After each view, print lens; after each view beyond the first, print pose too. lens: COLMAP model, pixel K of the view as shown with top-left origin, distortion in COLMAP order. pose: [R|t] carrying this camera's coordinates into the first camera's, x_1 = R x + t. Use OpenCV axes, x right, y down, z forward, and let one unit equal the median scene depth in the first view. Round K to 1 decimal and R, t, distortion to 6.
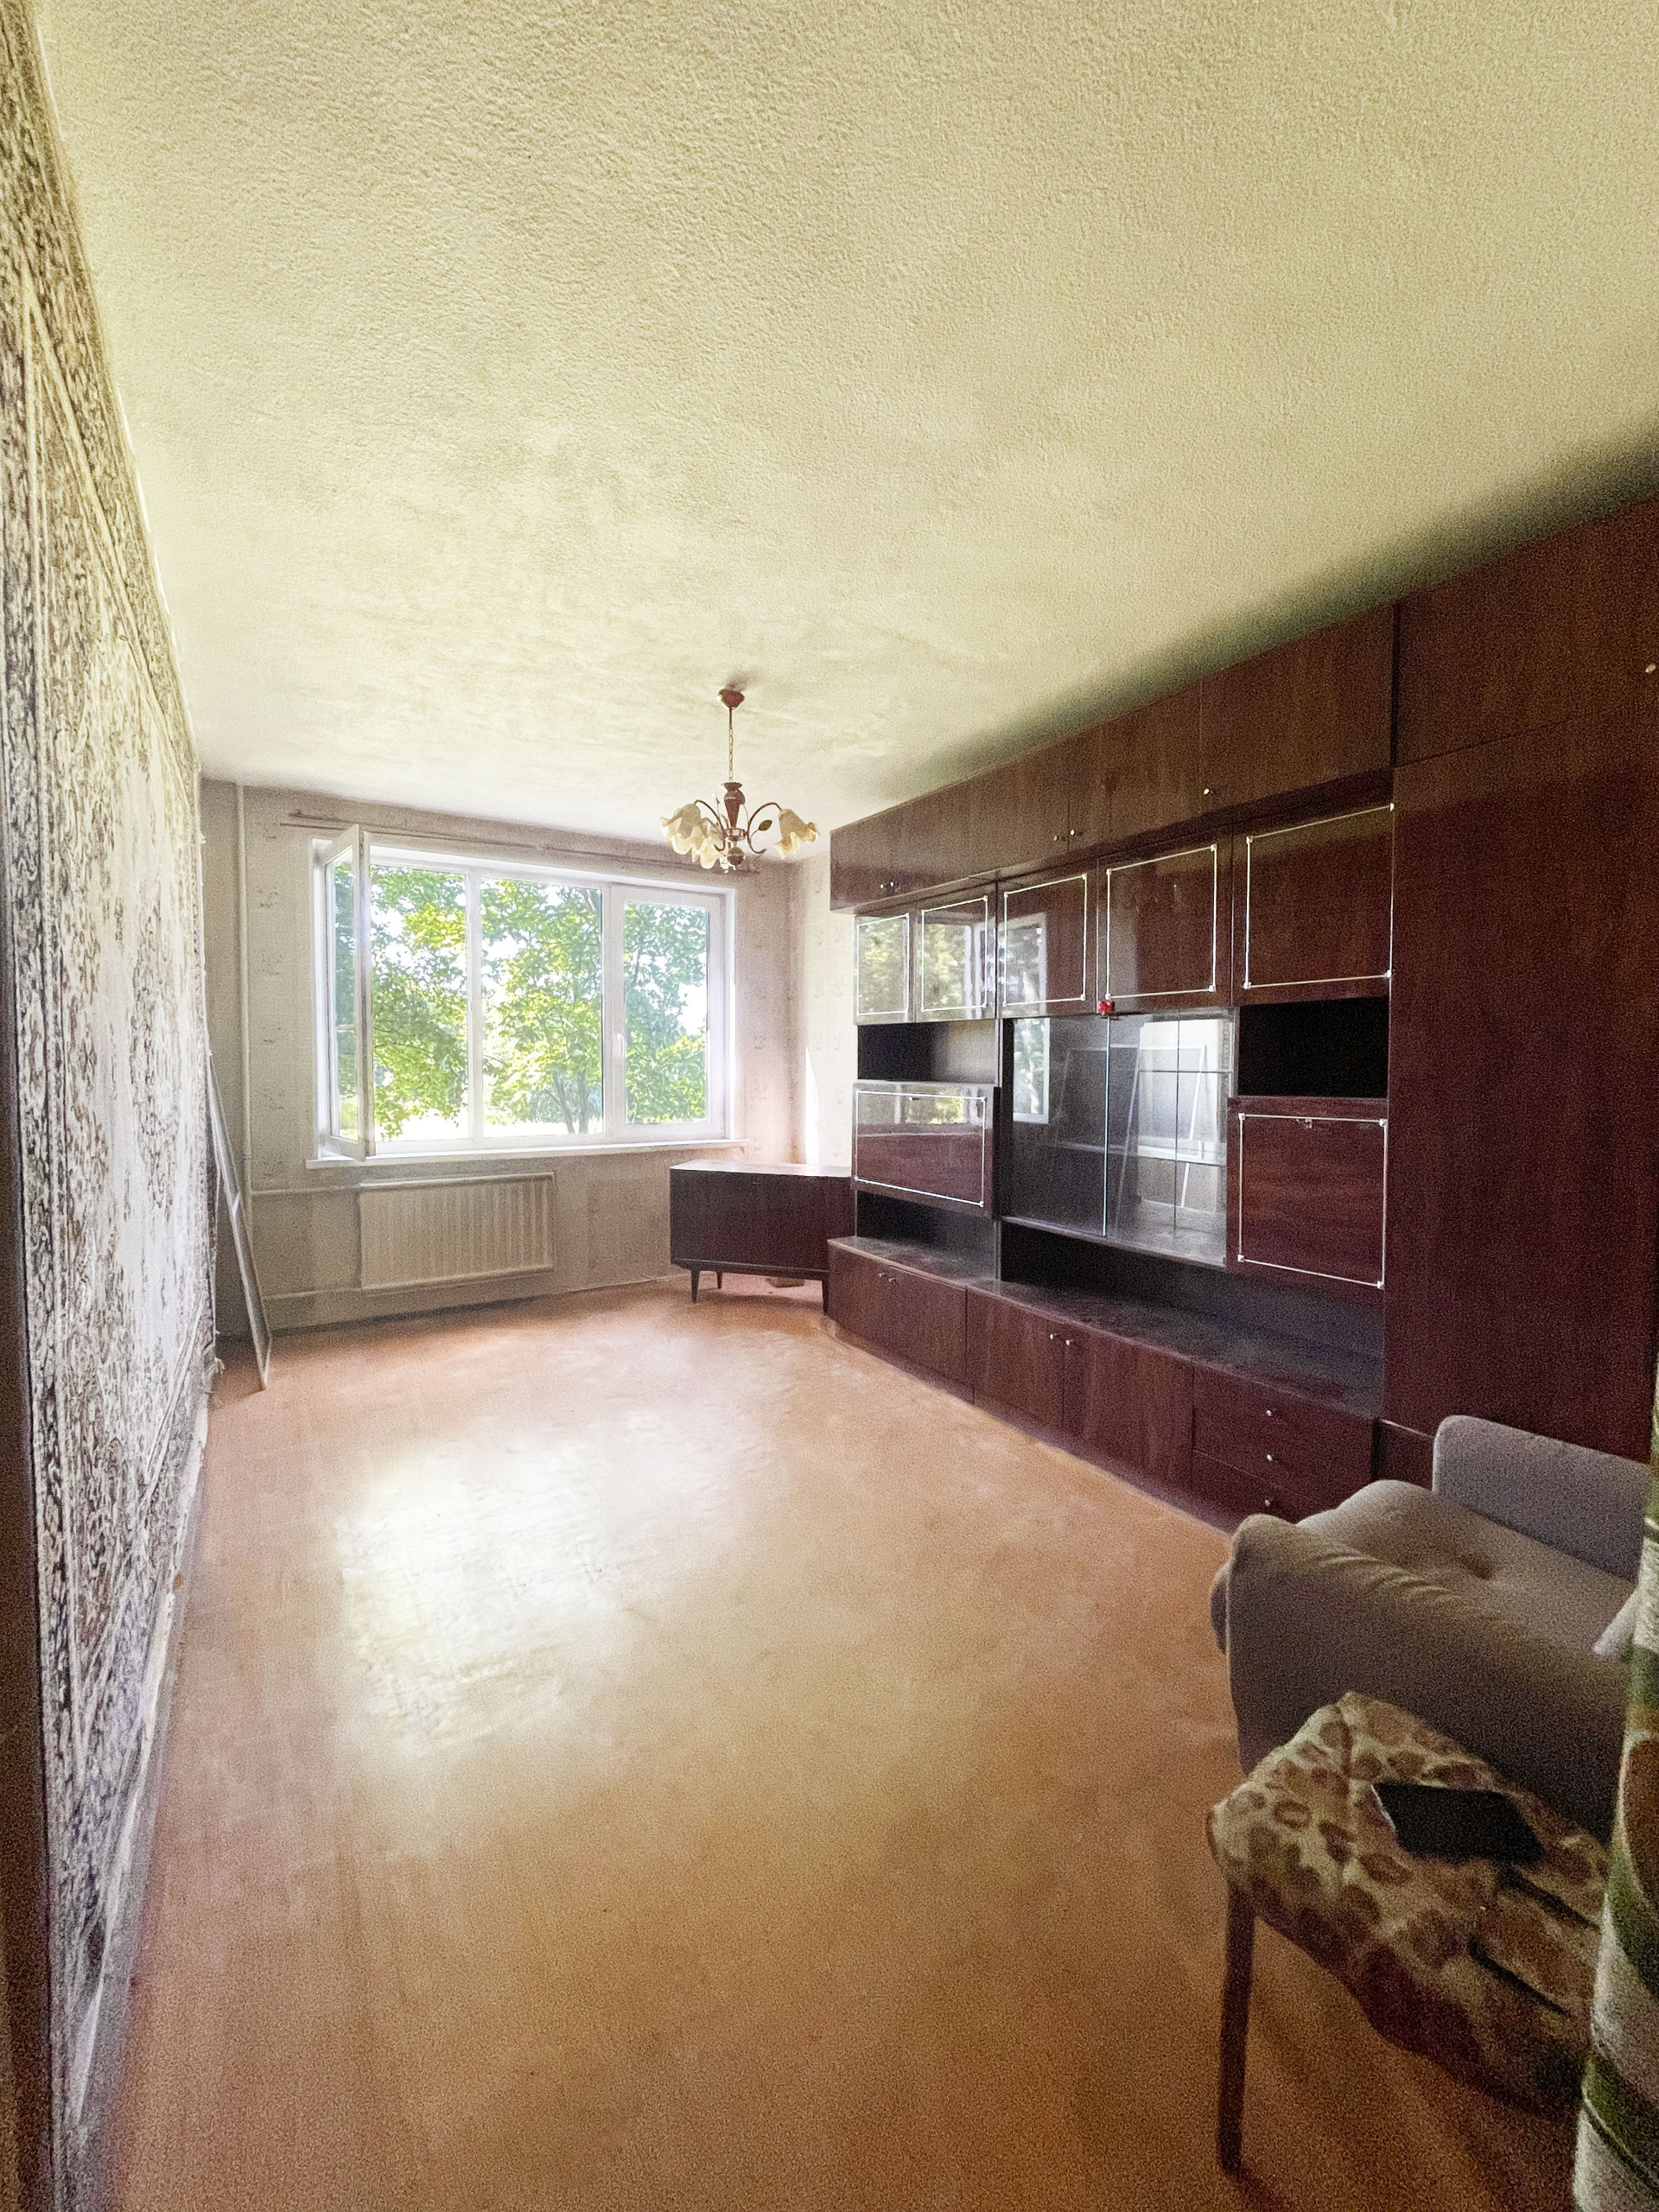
lens RADIAL K [[887.2, 0, 830.4], [0, 887.2, 1101.3], [0, 0, 1]] dist [-0.002065, 0.000096]
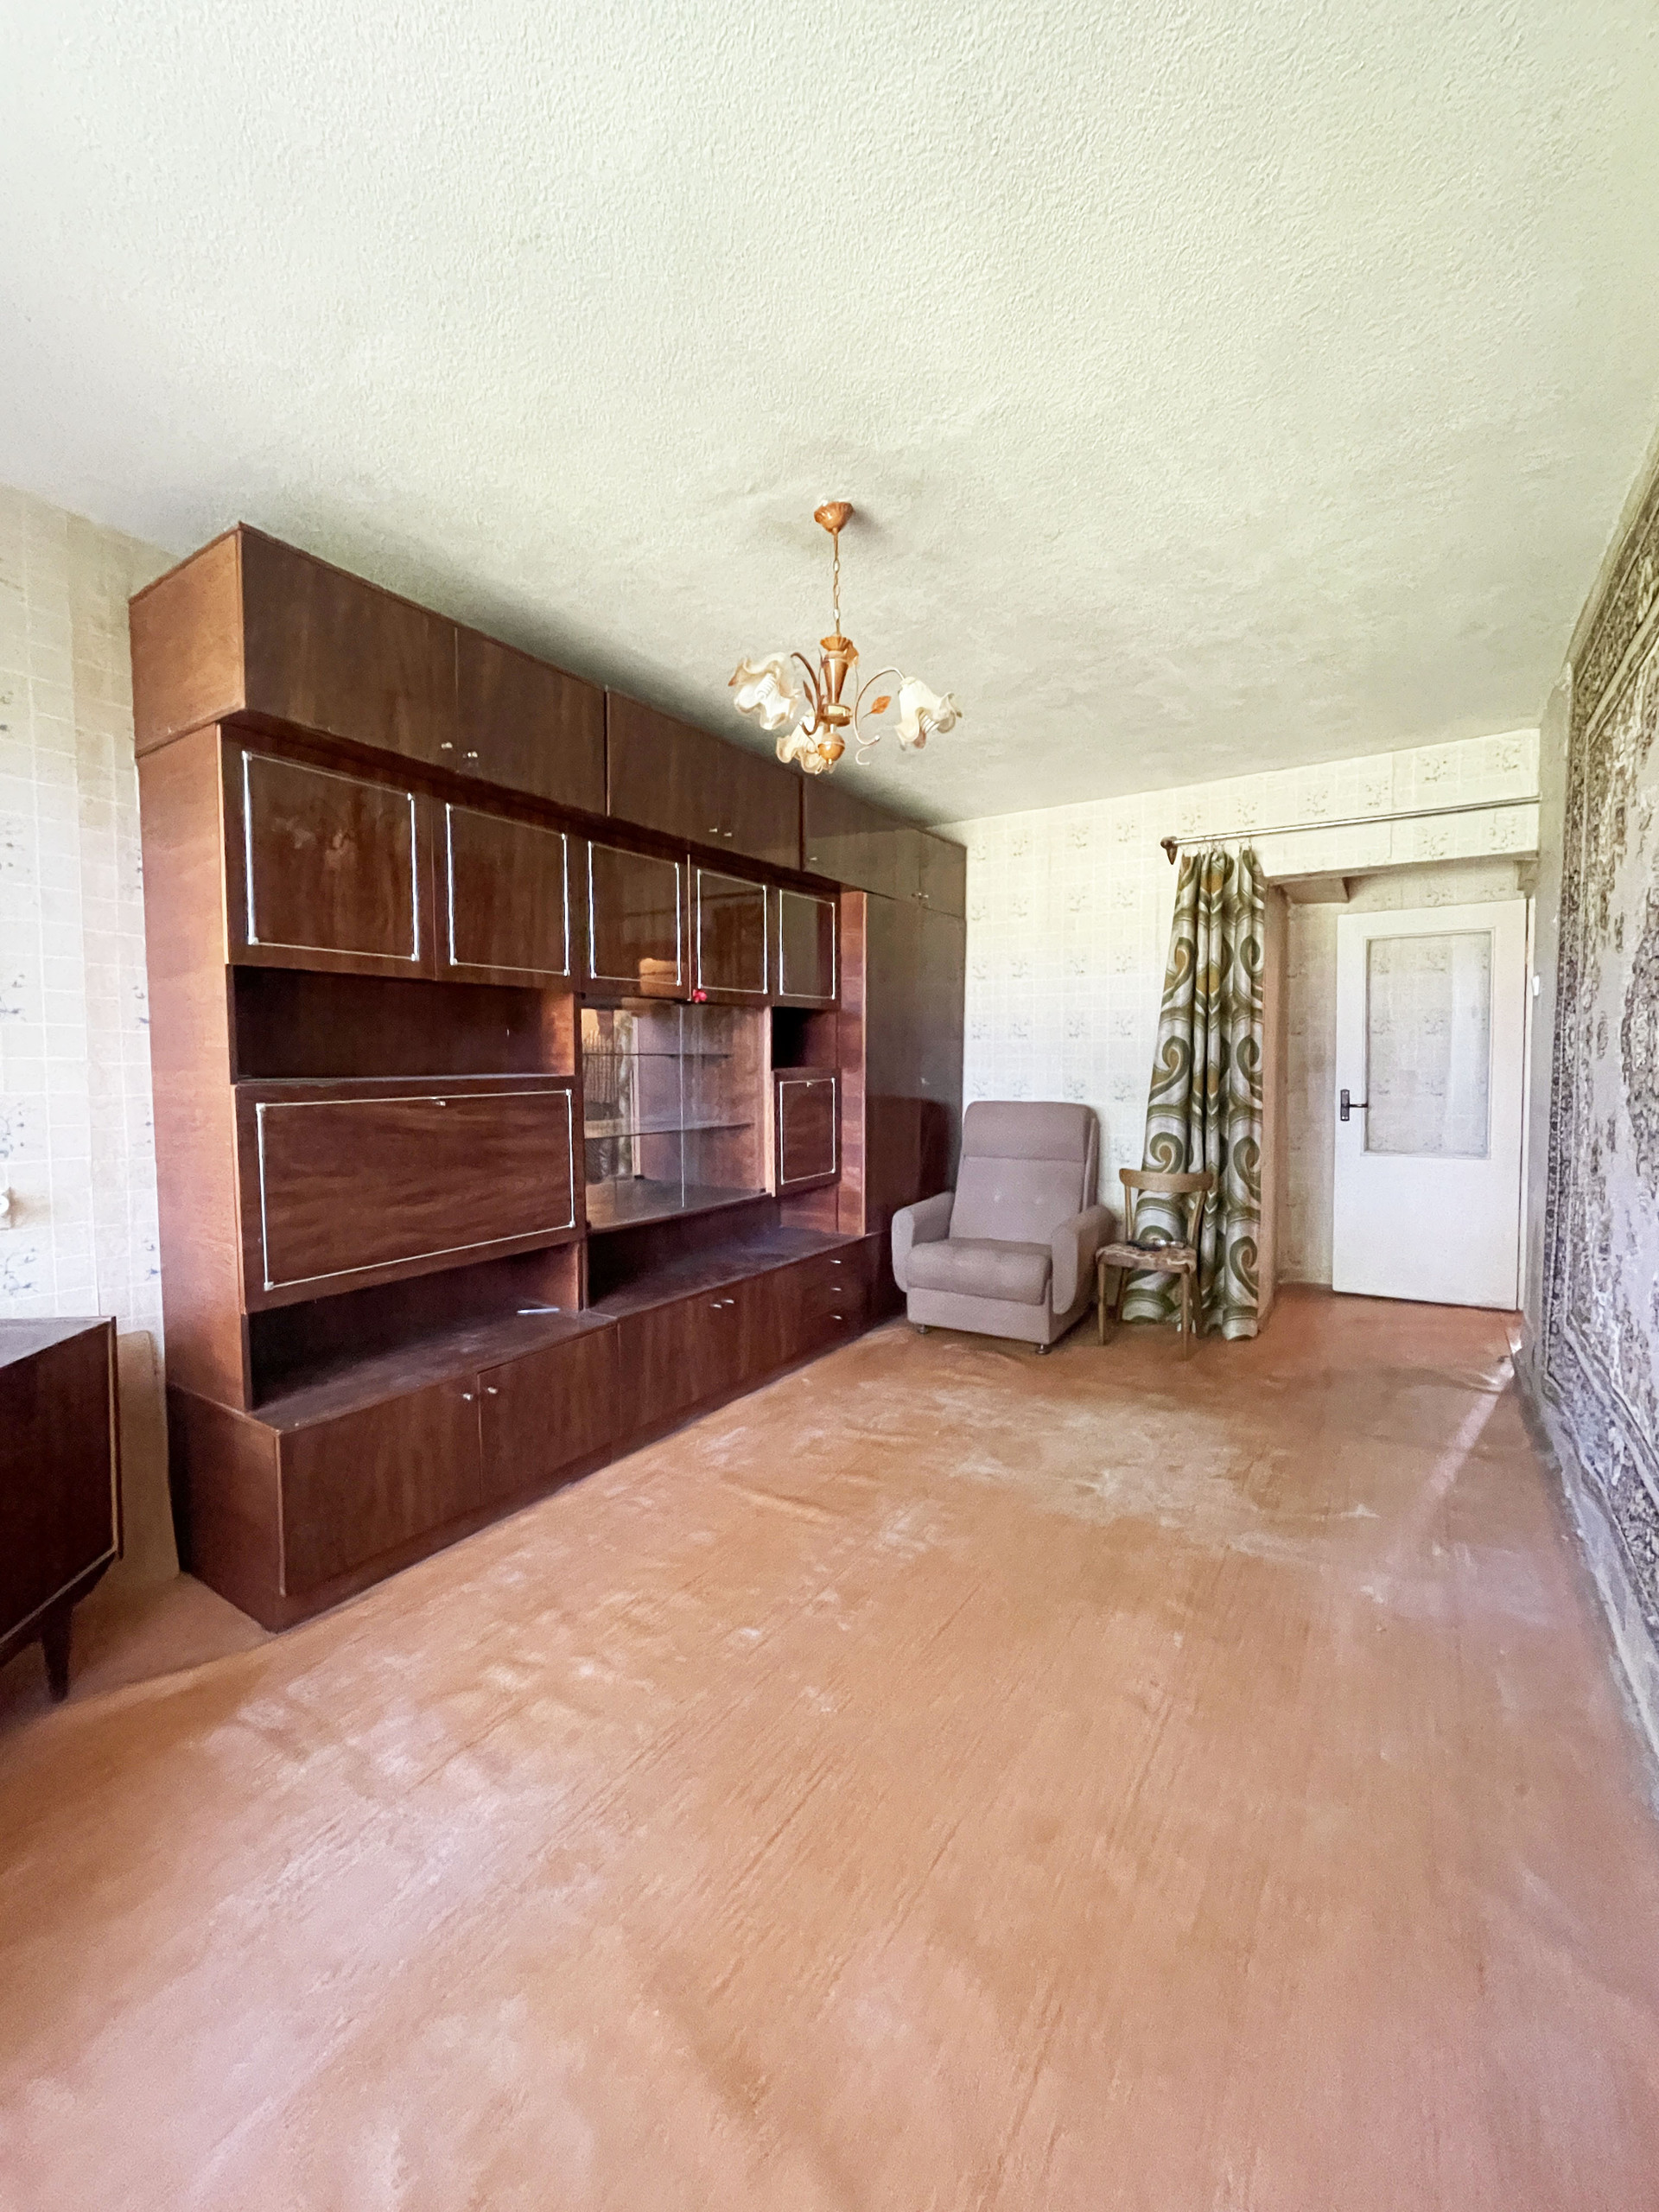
lens RADIAL K [[887.2, 0, 830.4], [0, 887.2, 1101.3], [0, 0, 1]] dist [-0.002065, 0.000096]
pose [[-0.415994, -0.046931, 0.908155, -0.595203], [0.041890, 0.996618, 0.070691, -0.035961], [-0.908402, 0.067450, -0.412621, 1.038463]]
